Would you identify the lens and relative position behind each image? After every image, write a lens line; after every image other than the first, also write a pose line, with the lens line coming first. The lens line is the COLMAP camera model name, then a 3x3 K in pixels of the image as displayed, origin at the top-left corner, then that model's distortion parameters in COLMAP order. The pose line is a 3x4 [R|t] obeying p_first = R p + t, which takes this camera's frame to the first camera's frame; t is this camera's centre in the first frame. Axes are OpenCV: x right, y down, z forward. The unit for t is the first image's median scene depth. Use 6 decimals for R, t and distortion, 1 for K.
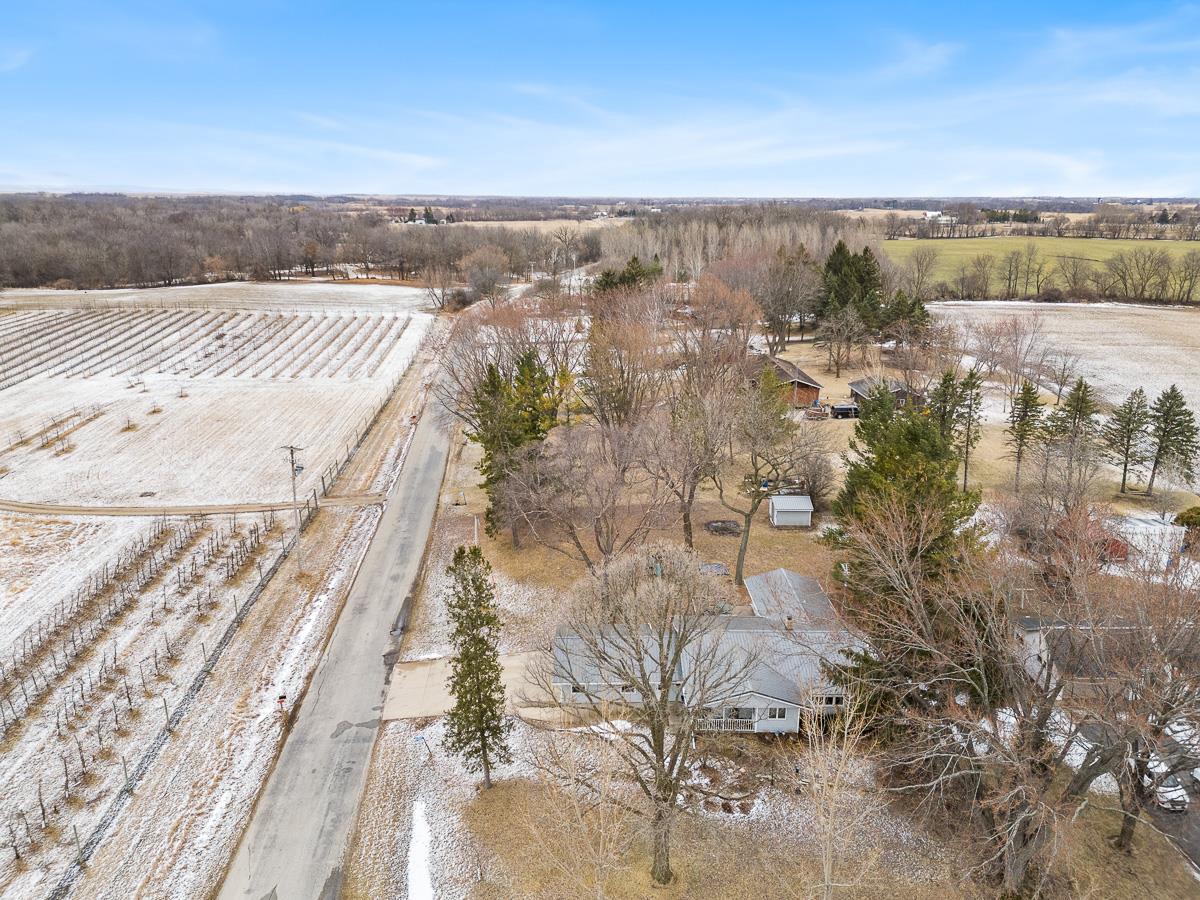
lens RADIAL K [[851.3, 0, 600.0], [0, 851.3, 450.0], [0, 0, 1]] dist [0.078720, -0.069076]
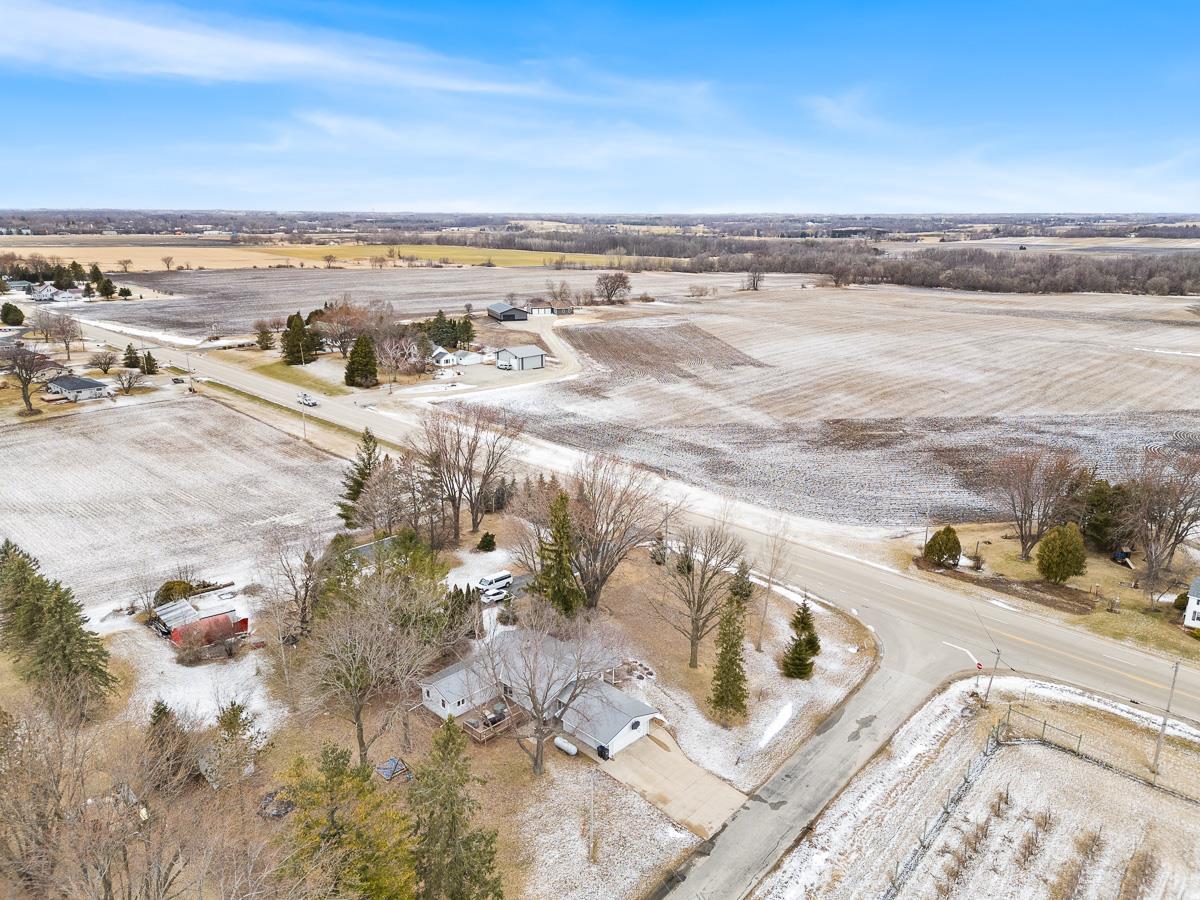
lens RADIAL K [[845.5, 0, 600.0], [0, 845.5, 450.0], [0, 0, 1]] dist [0.083472, -0.082736]
pose [[-0.702232, -0.200300, 0.683191, -0.911614], [0.194204, 0.869325, 0.454488, -0.833239], [-0.684949, 0.451834, -0.571569, 1.702610]]
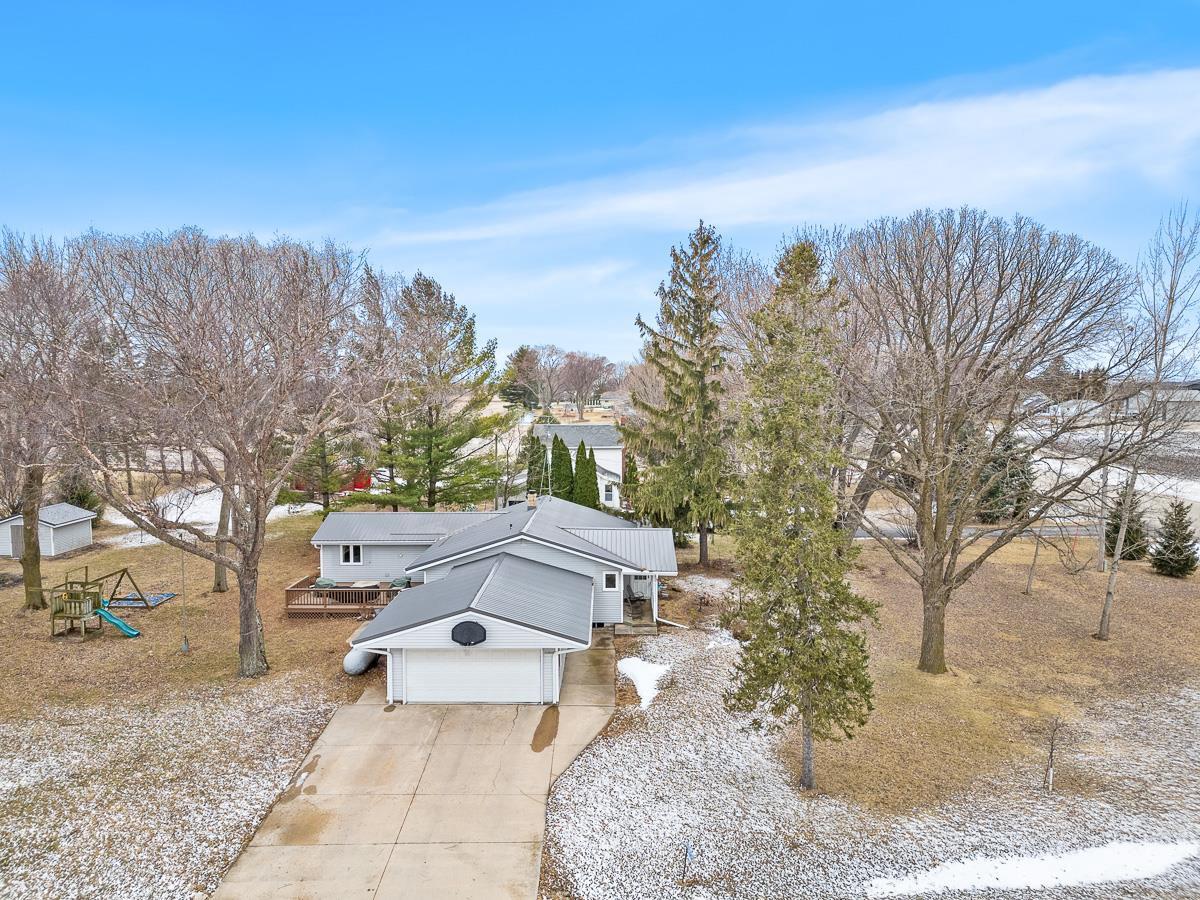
lens RADIAL K [[851.3, 0, 600.0], [0, 851.3, 450.0], [0, 0, 1]] dist [0.078720, -0.069076]
pose [[0.034911, -0.081149, 0.996090, -0.531820], [0.286998, 0.955530, 0.067786, 0.131061], [-0.957295, 0.283510, 0.056648, 0.917709]]
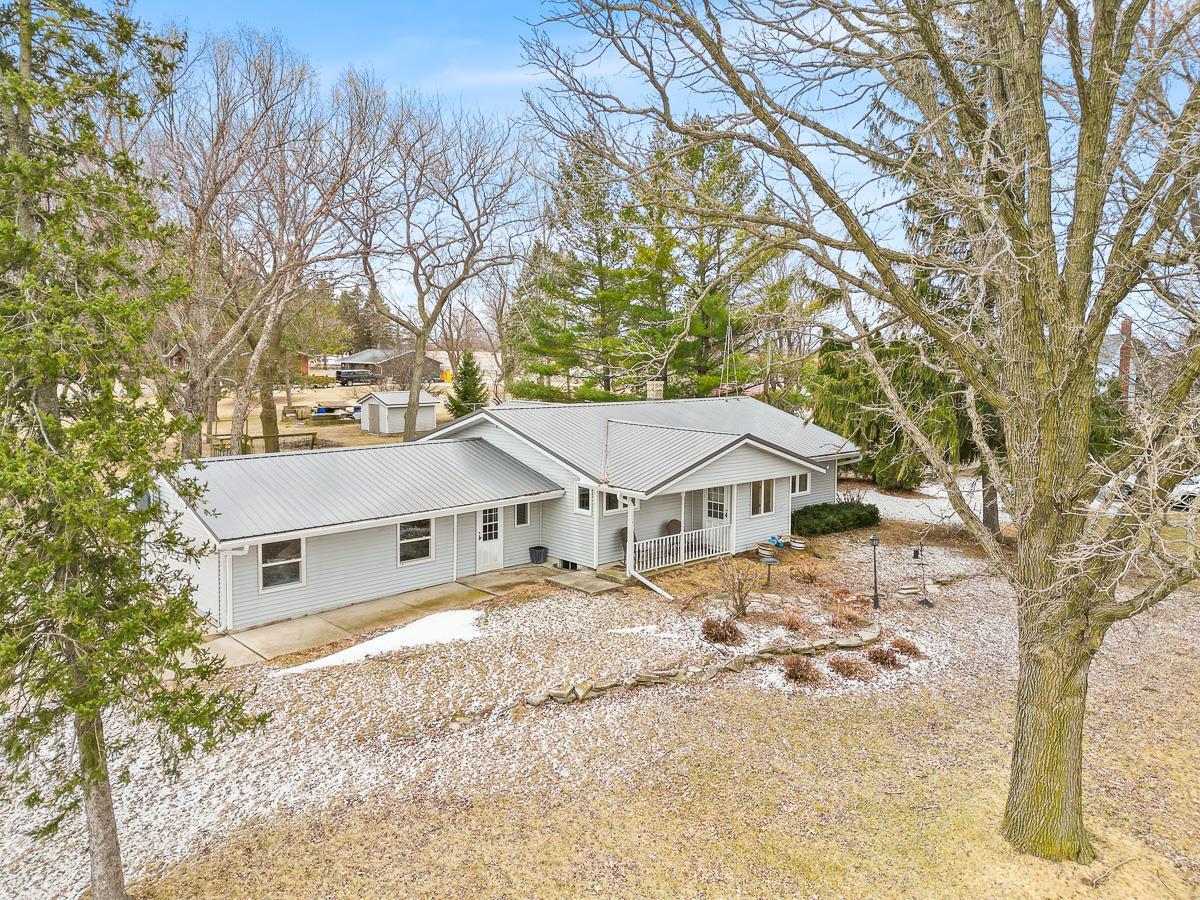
lens RADIAL K [[851.3, 0, 600.0], [0, 851.3, 450.0], [0, 0, 1]] dist [0.078720, -0.069076]
pose [[0.743504, -0.074219, 0.664600, -0.152352], [0.193183, 0.975288, -0.107204, 0.293866], [-0.640220, 0.208096, 0.739469, 0.672654]]
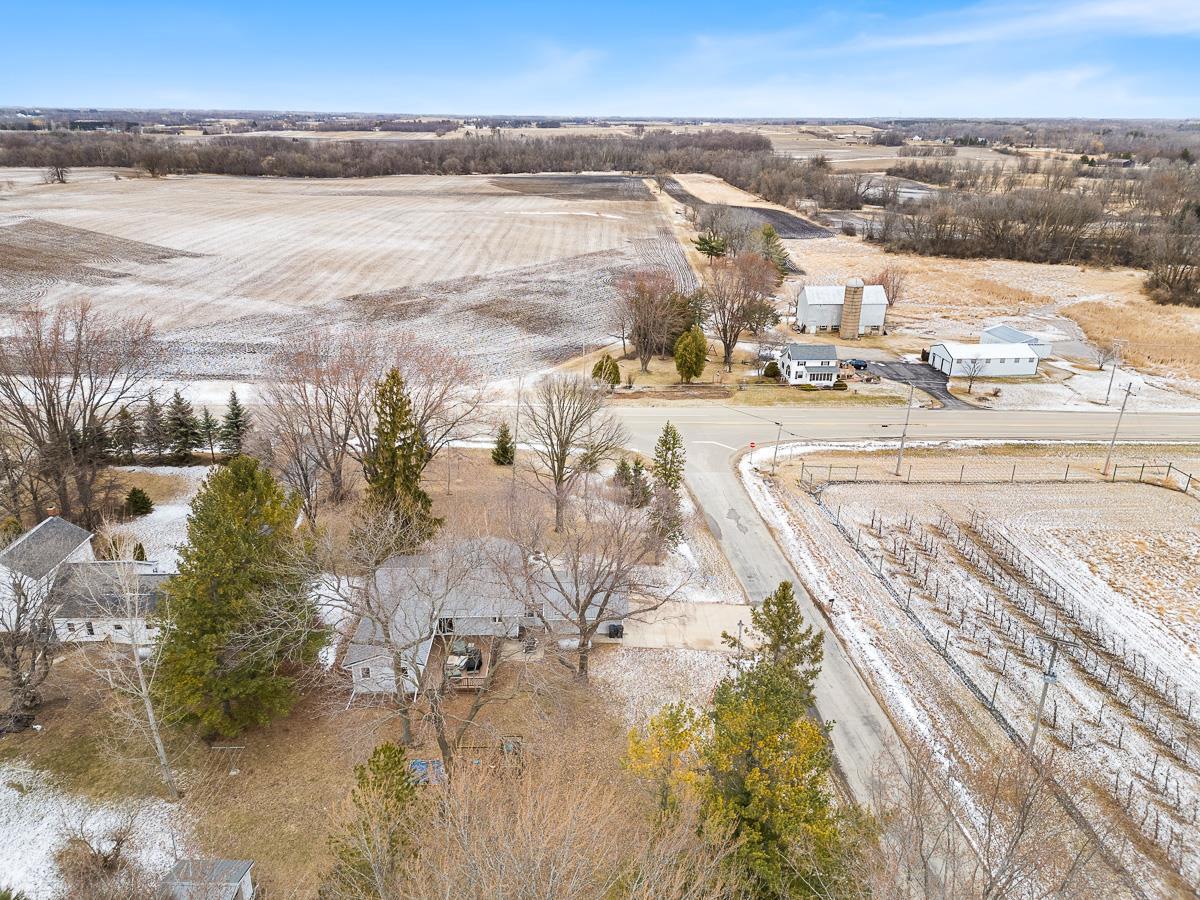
lens RADIAL K [[851.3, 0, 600.0], [0, 851.3, 450.0], [0, 0, 1]] dist [0.078720, -0.069076]
pose [[-0.999828, -0.008421, -0.016508, 0.005577], [-0.016773, 0.789978, 0.612906, -0.695742], [0.007880, 0.613077, -0.789983, 1.917067]]
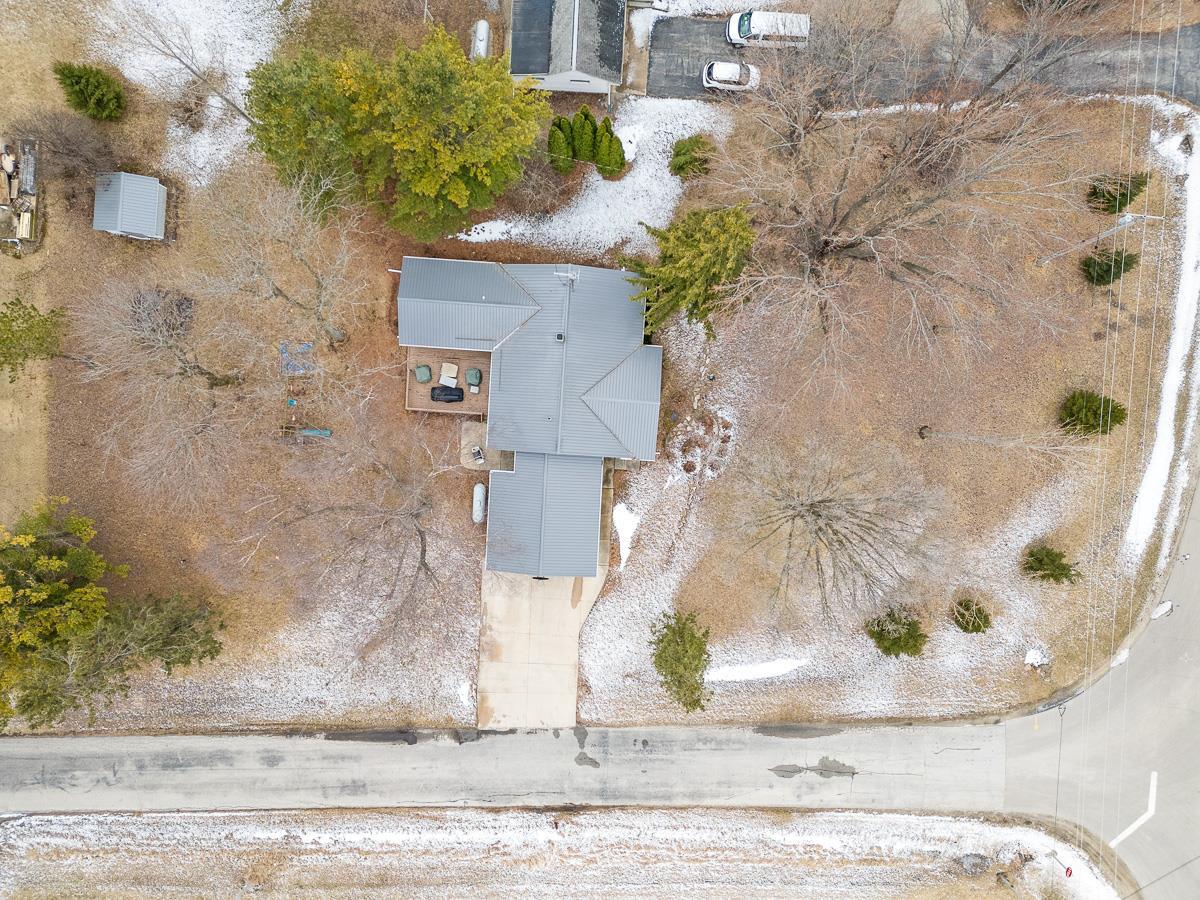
lens RADIAL K [[851.3, 0, 600.0], [0, 851.3, 450.0], [0, 0, 1]] dist [0.078720, -0.069076]
pose [[0.078919, -0.996318, -0.033512, 0.136064], [0.302227, -0.008122, 0.953202, -0.717075], [-0.949964, -0.085354, 0.300473, 0.679547]]
